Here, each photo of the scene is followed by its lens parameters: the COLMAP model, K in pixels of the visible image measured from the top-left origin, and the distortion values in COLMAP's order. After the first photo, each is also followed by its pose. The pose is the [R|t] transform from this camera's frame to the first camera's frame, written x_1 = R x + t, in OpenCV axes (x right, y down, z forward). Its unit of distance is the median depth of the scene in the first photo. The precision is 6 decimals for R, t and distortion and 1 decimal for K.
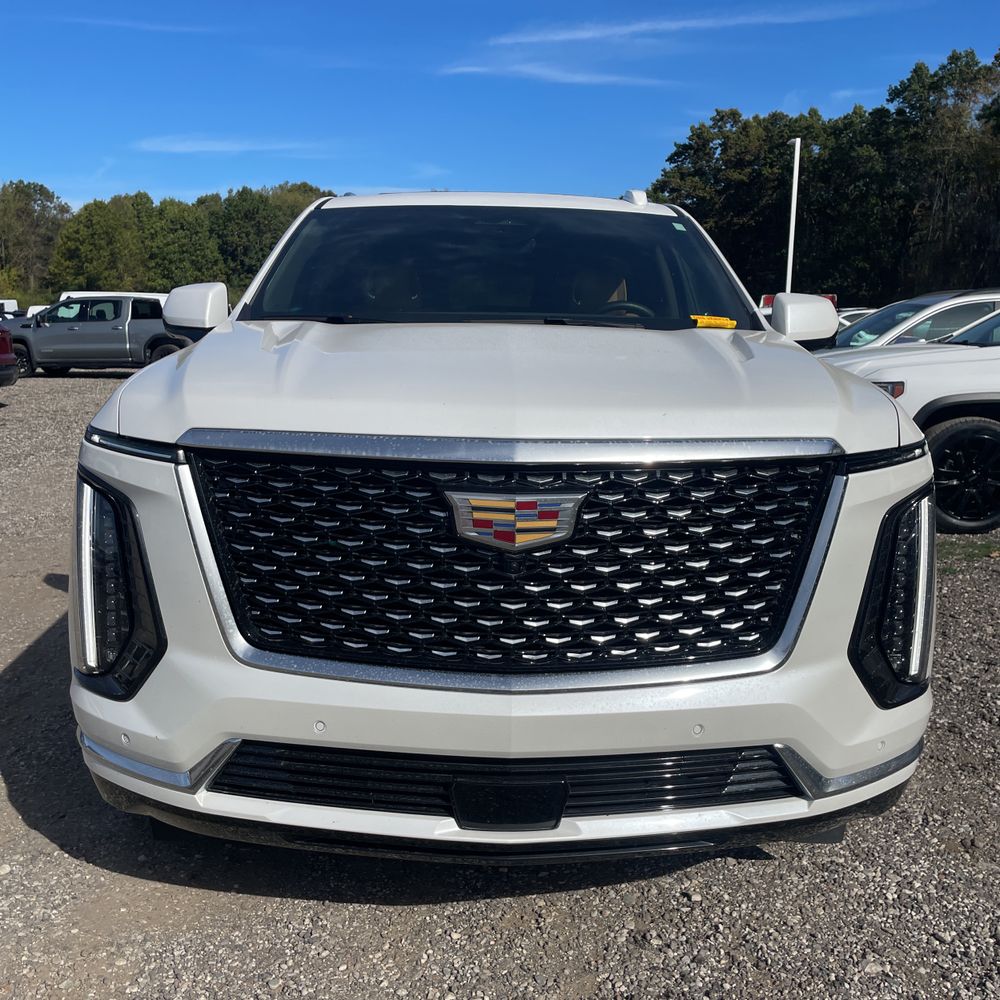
lens RADIAL K [[1043.3, 0, 494.6], [0, 1043.3, 505.2], [0, 0, 1]] dist [0.025995, 0.000000]
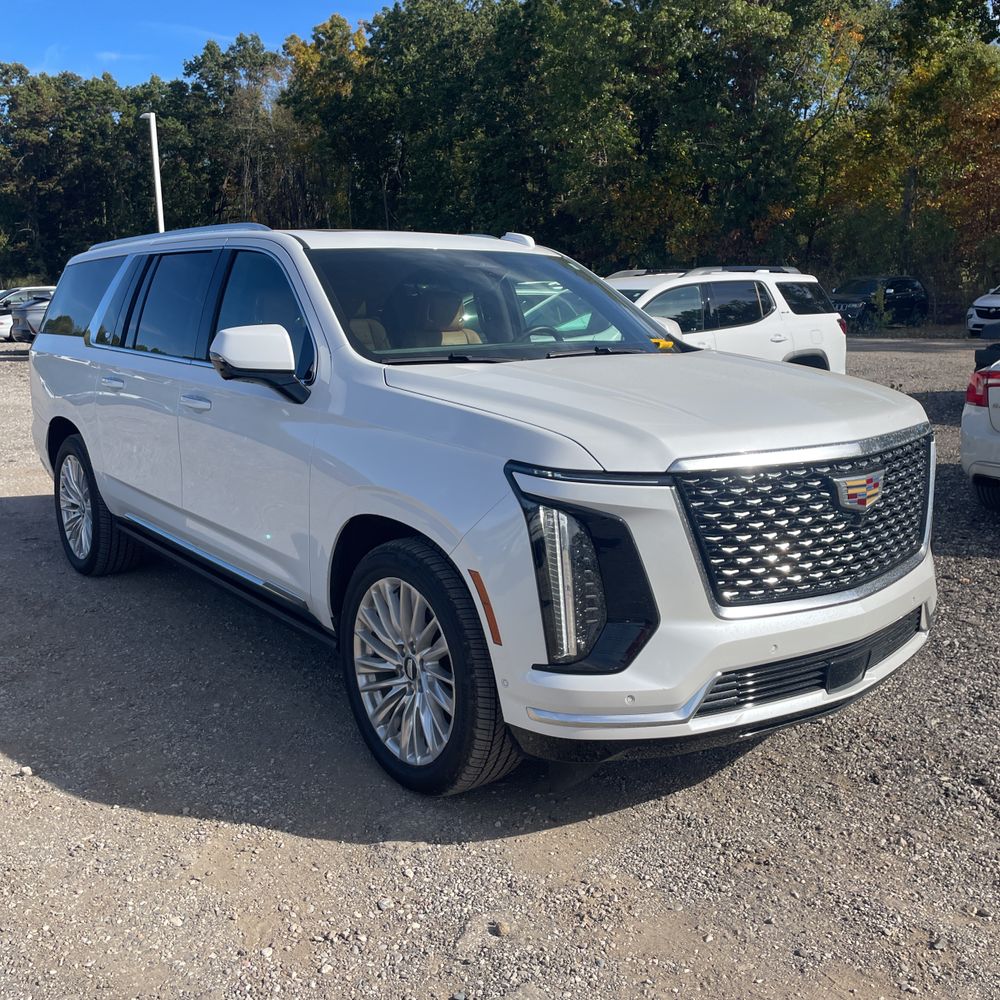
lens RADIAL K [[1043.3, 0, 521.2], [0, 1043.3, 501.2], [0, 0, 1]] dist [0.025995, 0.000000]
pose [[0.789468, -0.140658, 0.597458, -0.806183], [0.125400, 0.989819, 0.067330, -0.085878], [-0.600846, 0.021766, 0.799068, 0.016537]]
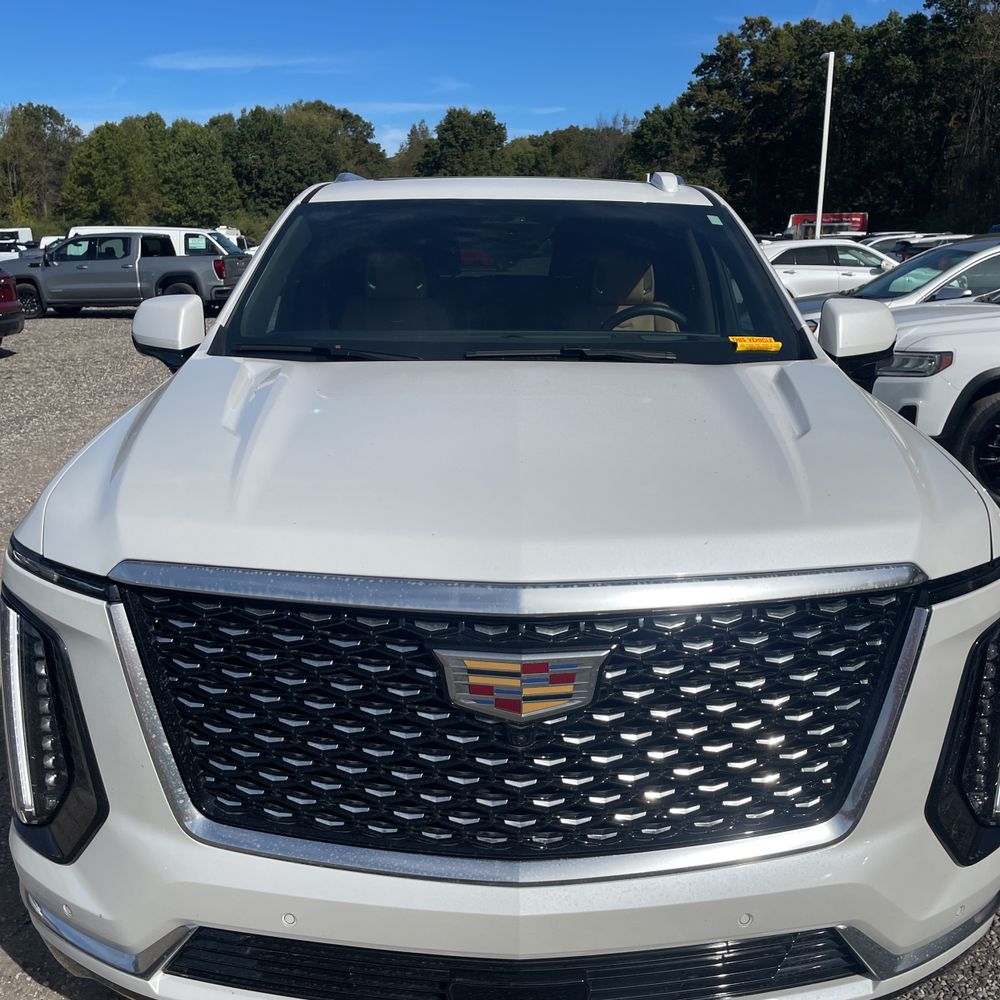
lens RADIAL K [[1043.3, 0, 505.0], [0, 1043.3, 508.5], [0, 0, 1]] dist [0.025995, 0.000000]
pose [[0.999871, -0.009022, -0.013298, 0.011281], [0.009999, 0.997108, 0.075333, -0.108011], [0.012580, -0.075456, 0.997070, 0.120651]]
